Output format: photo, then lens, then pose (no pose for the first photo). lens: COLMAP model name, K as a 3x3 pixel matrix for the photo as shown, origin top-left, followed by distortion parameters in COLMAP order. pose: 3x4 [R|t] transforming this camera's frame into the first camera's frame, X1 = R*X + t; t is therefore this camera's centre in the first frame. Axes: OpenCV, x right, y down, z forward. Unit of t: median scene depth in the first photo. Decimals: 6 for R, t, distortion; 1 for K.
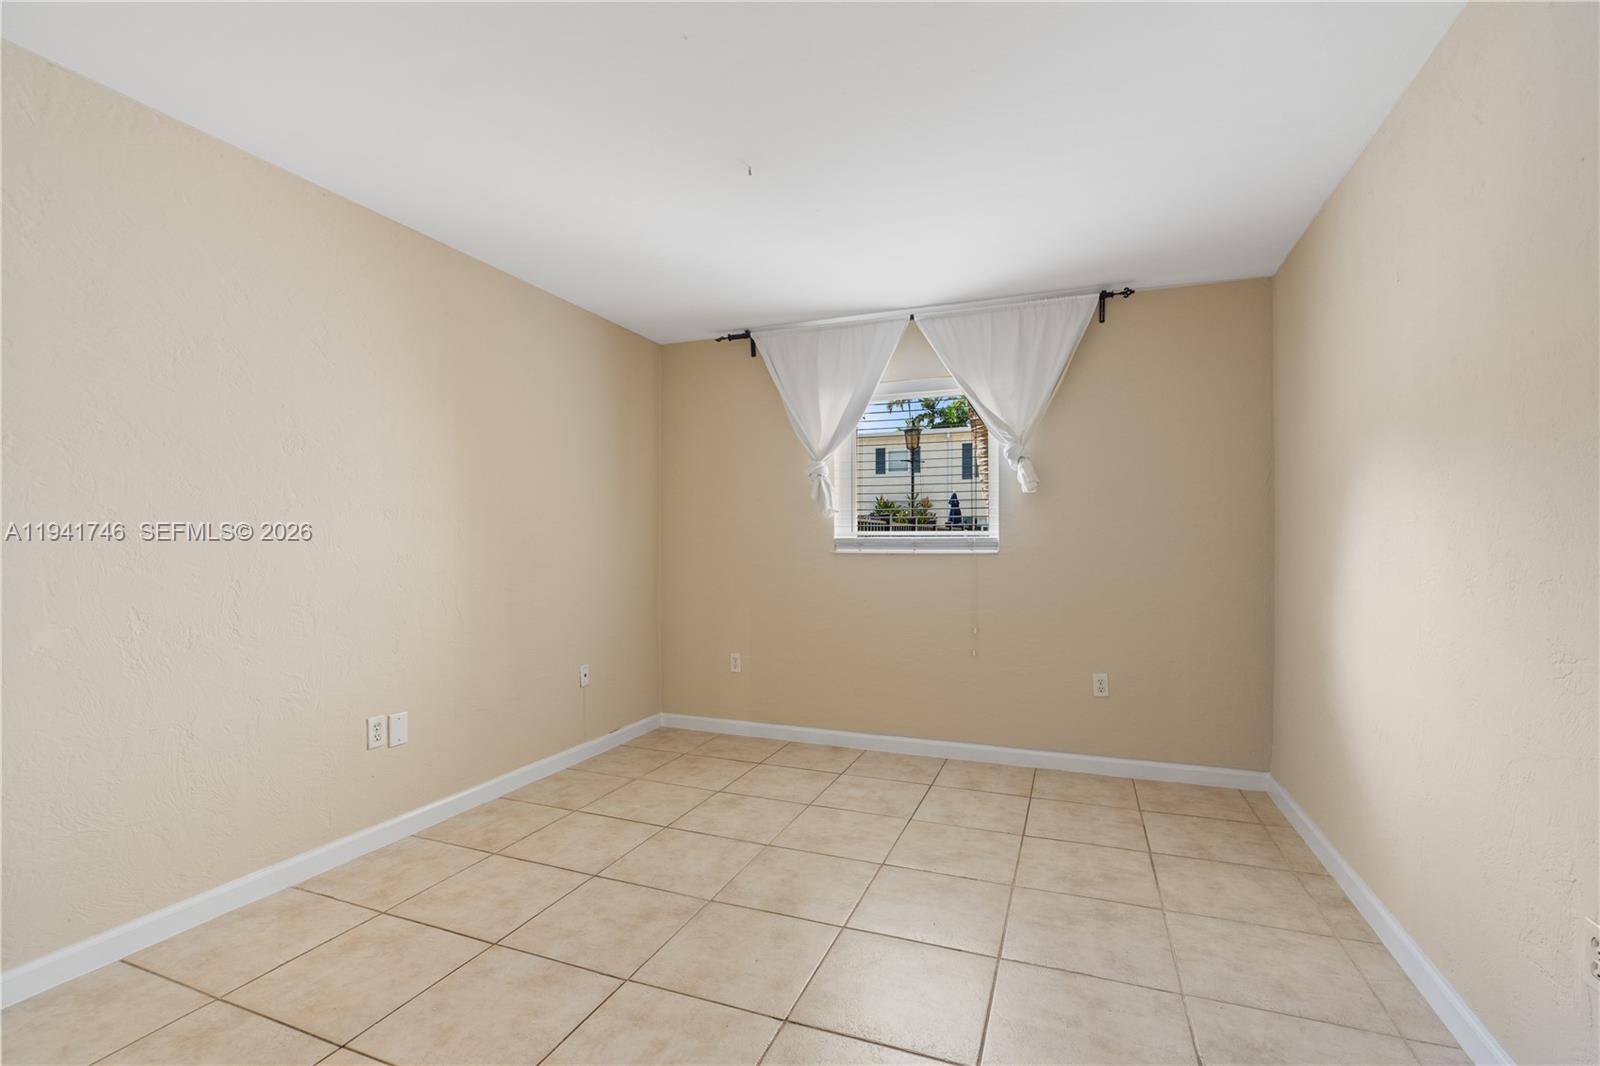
lens RADIAL K [[705.3, 0, 801.1], [0, 705.3, 537.1], [0, 0, 1]] dist [-0.000202, 0.000007]
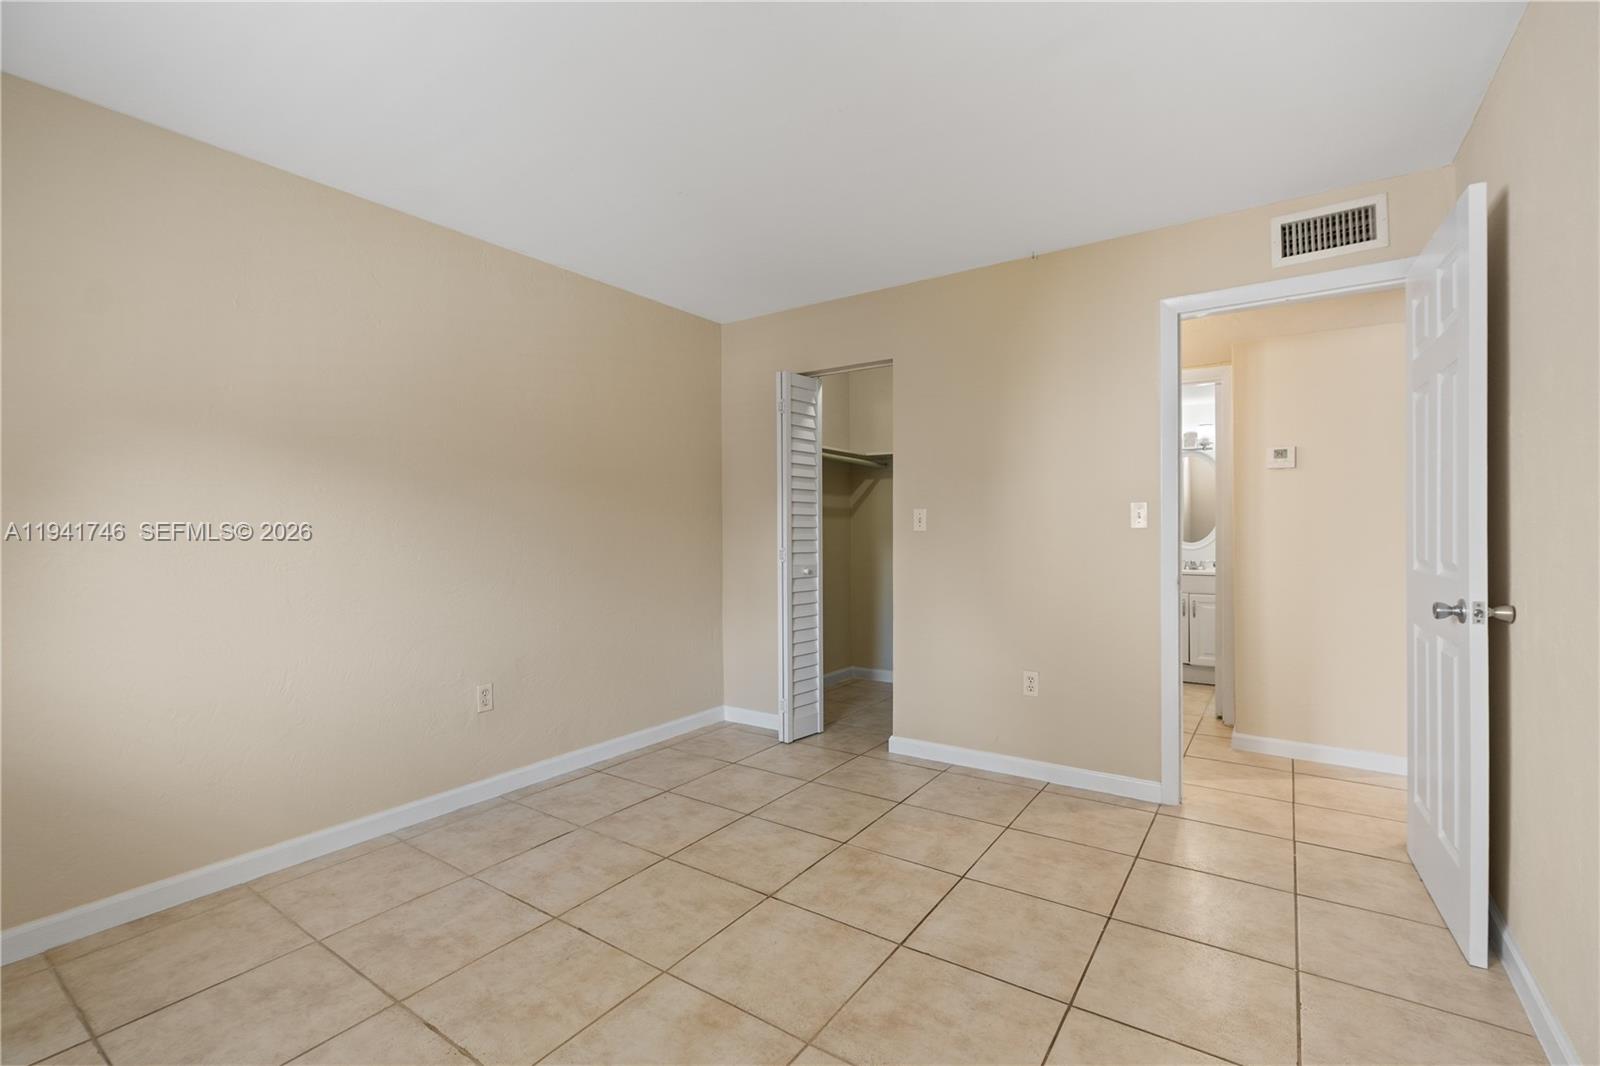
lens RADIAL K [[705.3, 0, 800.0], [0, 705.3, 532.4], [0, 0, 1]] dist [-0.000202, 0.000007]
pose [[-0.972870, 0.007323, 0.231235, -0.311958], [0.006152, 0.999964, -0.005785, 0.018834], [-0.231269, -0.004206, -0.972881, 1.840796]]
